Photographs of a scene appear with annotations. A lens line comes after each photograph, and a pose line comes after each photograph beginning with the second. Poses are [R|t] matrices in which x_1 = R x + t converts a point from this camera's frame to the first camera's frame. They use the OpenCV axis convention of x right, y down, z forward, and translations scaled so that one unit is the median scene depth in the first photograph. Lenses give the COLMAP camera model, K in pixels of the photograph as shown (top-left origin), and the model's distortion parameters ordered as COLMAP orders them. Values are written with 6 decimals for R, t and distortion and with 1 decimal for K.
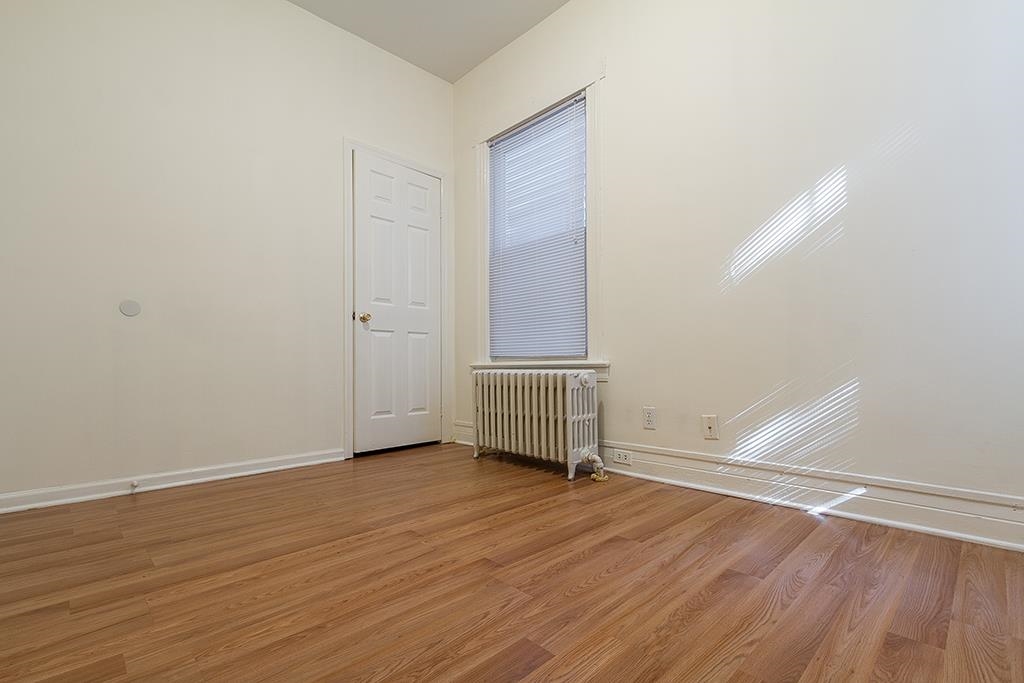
lens RADIAL K [[467.5, 0, 517.0], [0, 467.5, 365.8], [0, 0, 1]] dist [0.001410, -0.000831]
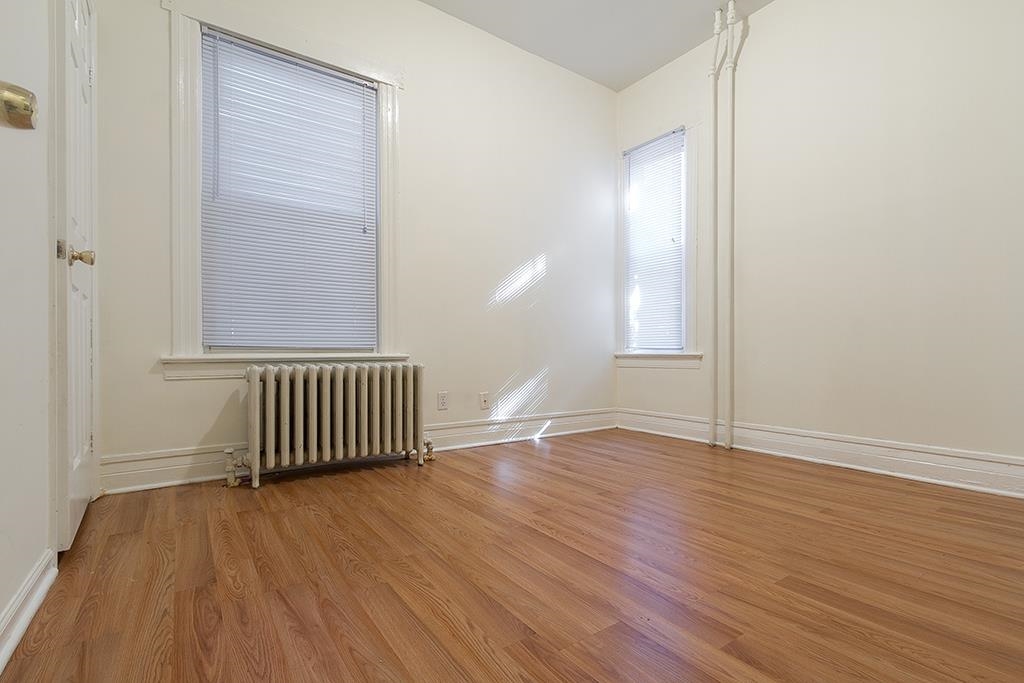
lens RADIAL K [[467.5, 0, 517.0], [0, 467.5, 365.8], [0, 0, 1]] dist [0.001410, -0.000831]
pose [[0.156888, -0.017420, 0.987463, -0.999268], [0.000587, 0.999846, 0.017546, -0.002198], [-0.987616, -0.002173, 0.156874, 0.675808]]
